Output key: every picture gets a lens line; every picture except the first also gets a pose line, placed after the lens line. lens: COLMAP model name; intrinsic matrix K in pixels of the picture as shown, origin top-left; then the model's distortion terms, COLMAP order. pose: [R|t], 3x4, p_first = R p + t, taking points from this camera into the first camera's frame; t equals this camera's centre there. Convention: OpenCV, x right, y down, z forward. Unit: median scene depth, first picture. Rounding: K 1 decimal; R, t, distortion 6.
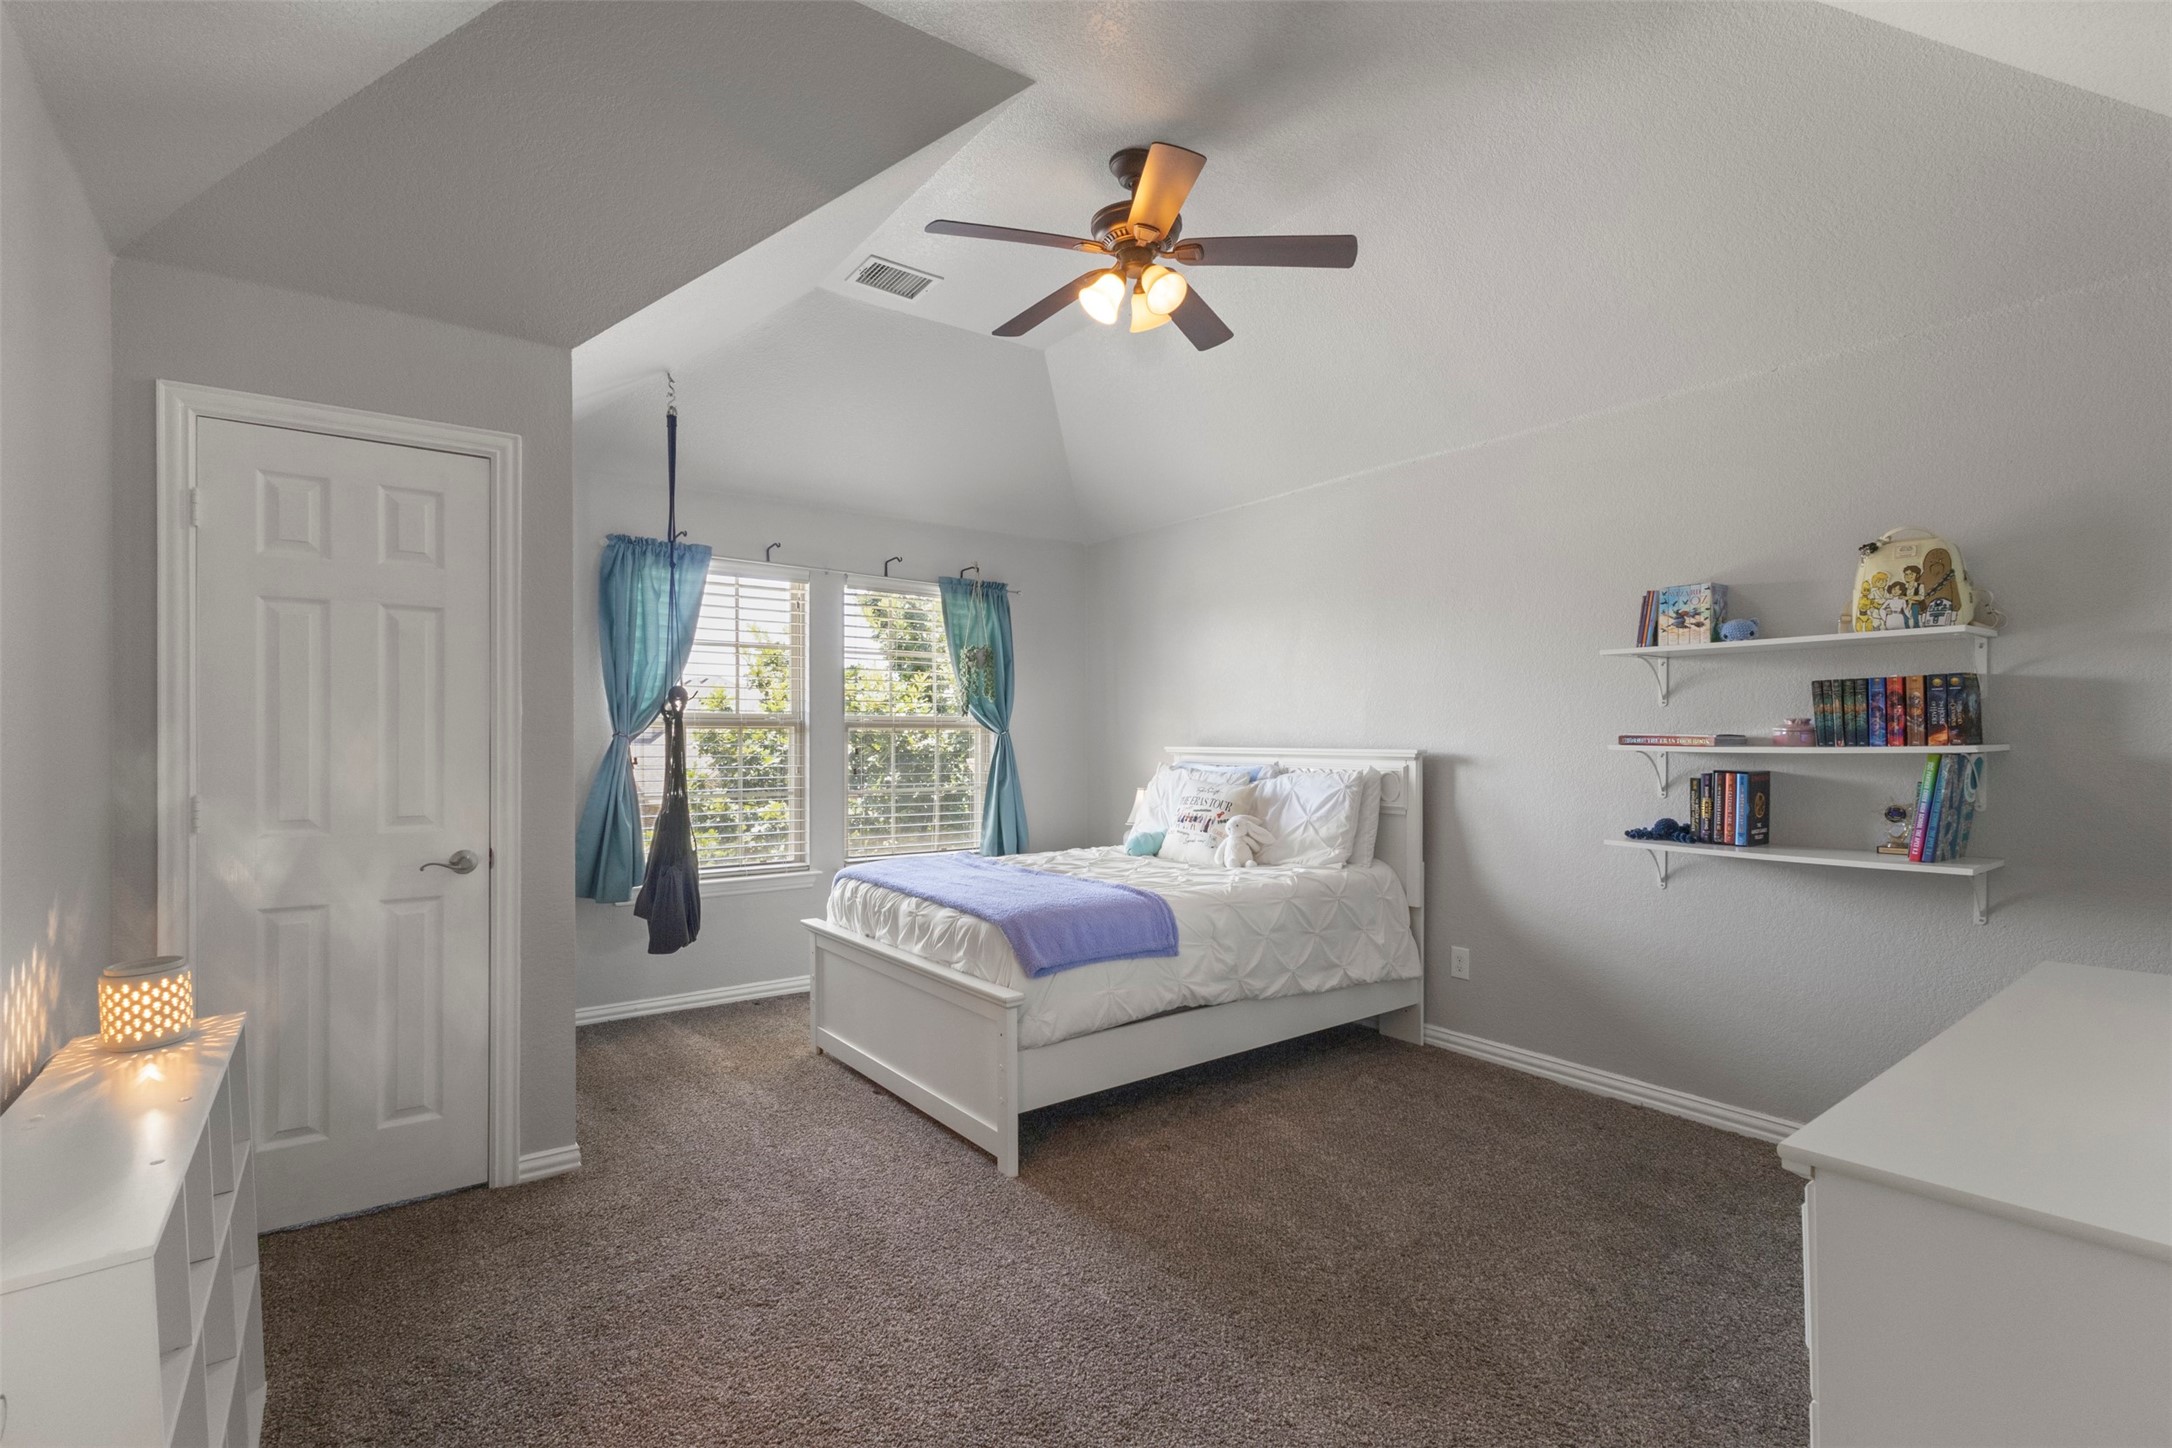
lens RADIAL K [[1006.6, 0, 1084.9], [0, 1006.6, 728.0], [0, 0, 1]] dist [-0.001019, 0.005818]
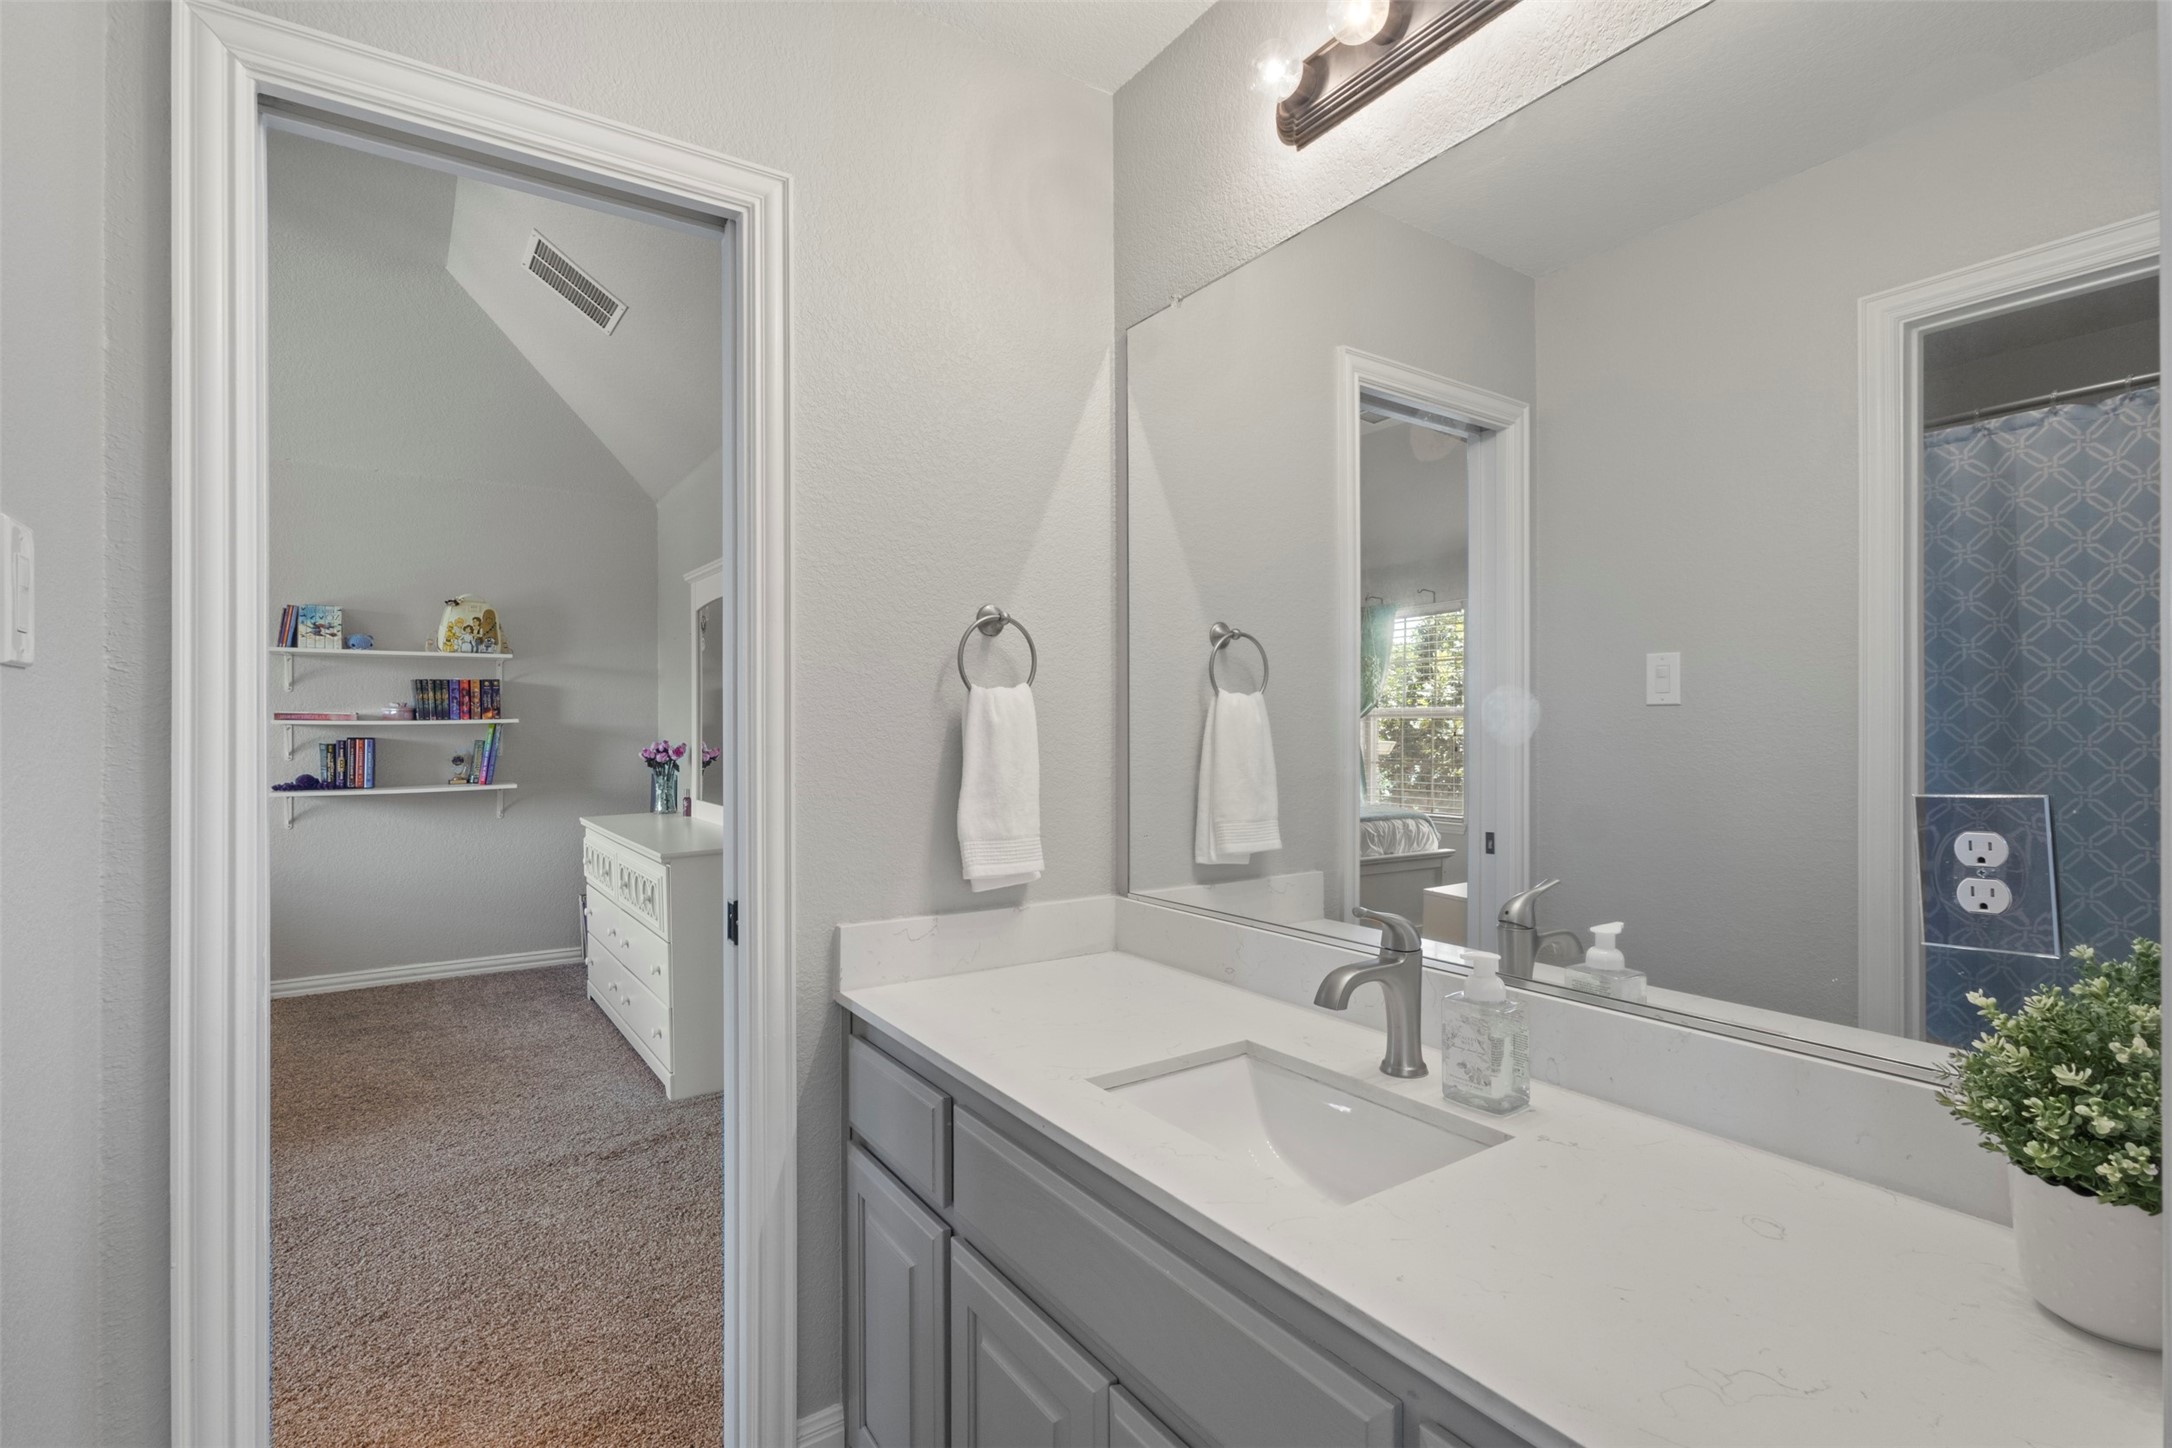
lens RADIAL K [[1006.6, 0, 1084.9], [0, 1006.6, 728.0], [0, 0, 1]] dist [-0.001019, 0.005818]
pose [[0.014682, -0.000592, 0.999892, -0.870591], [0.000761, 1.000000, 0.000581, 0.030600], [-0.999892, 0.000752, 0.014682, -0.081347]]
